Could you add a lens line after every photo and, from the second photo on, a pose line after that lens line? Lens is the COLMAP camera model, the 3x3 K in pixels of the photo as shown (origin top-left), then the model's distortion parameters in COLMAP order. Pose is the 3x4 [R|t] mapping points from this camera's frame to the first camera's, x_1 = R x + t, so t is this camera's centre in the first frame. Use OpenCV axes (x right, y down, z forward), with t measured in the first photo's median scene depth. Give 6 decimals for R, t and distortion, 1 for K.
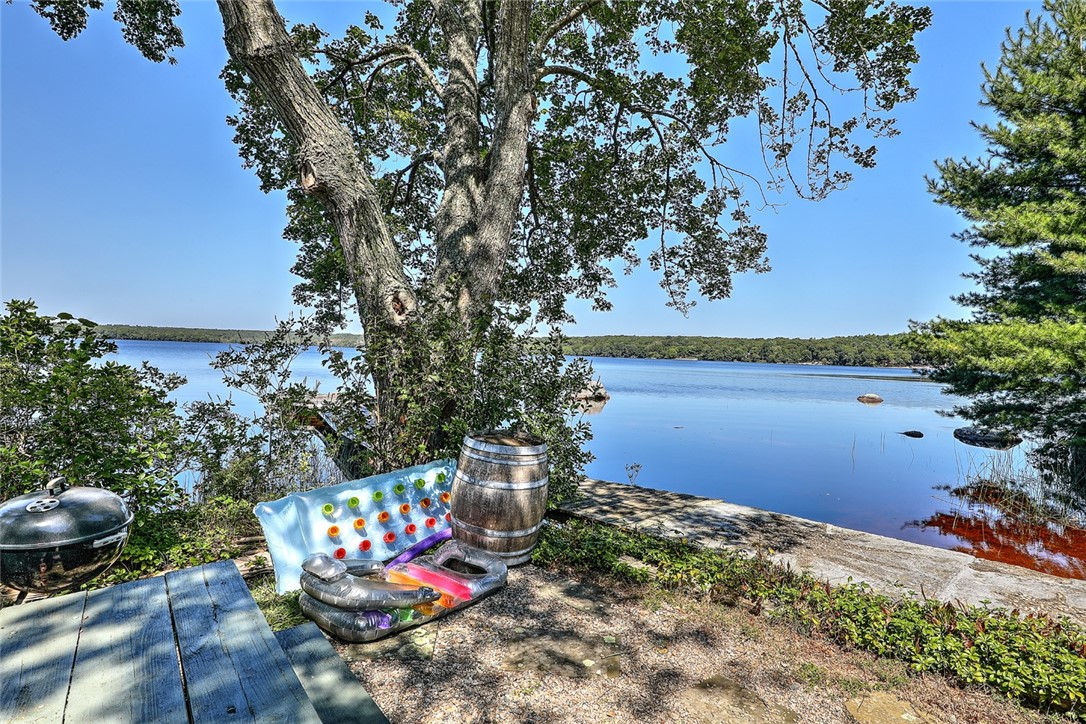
lens RADIAL K [[621.2, 0, 520.2], [0, 621.2, 362.4], [0, 0, 1]] dist [0.016629, -0.006654]
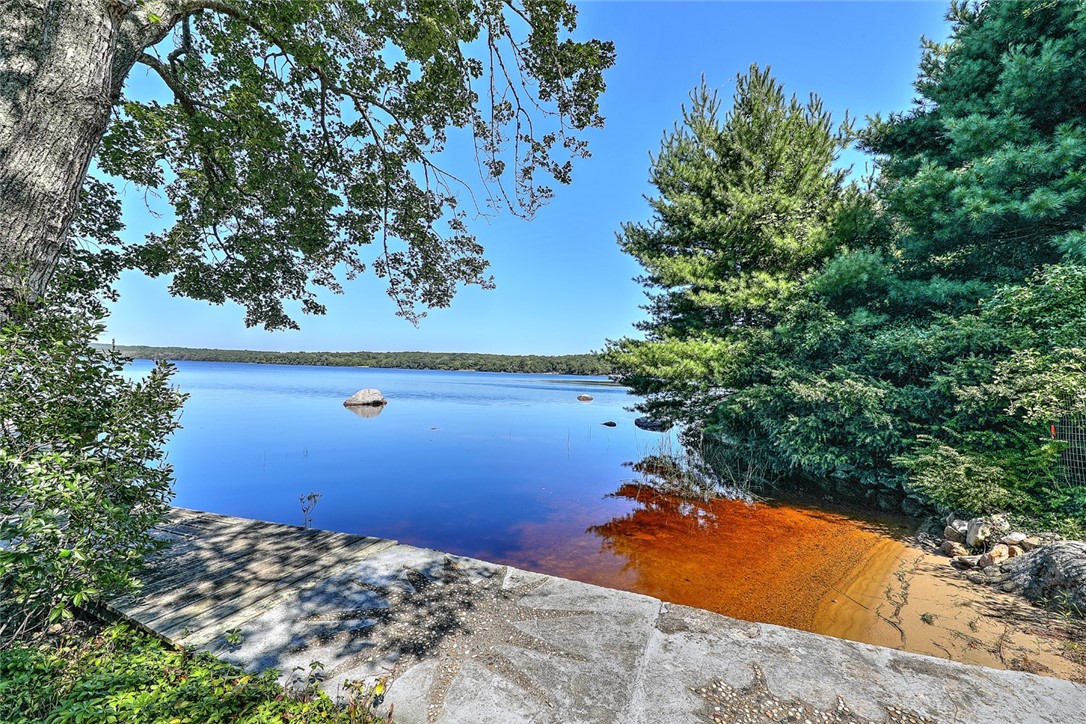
lens RADIAL K [[455.5, 0, 537.5], [0, 455.5, 363.3], [0, 0, 1]] dist [0.009871, 0.000206]
pose [[0.921459, 0.003928, 0.388455, 0.145491], [0.004468, 0.999776, -0.020710, 0.003168], [-0.388449, 0.020819, 0.921235, 0.213642]]
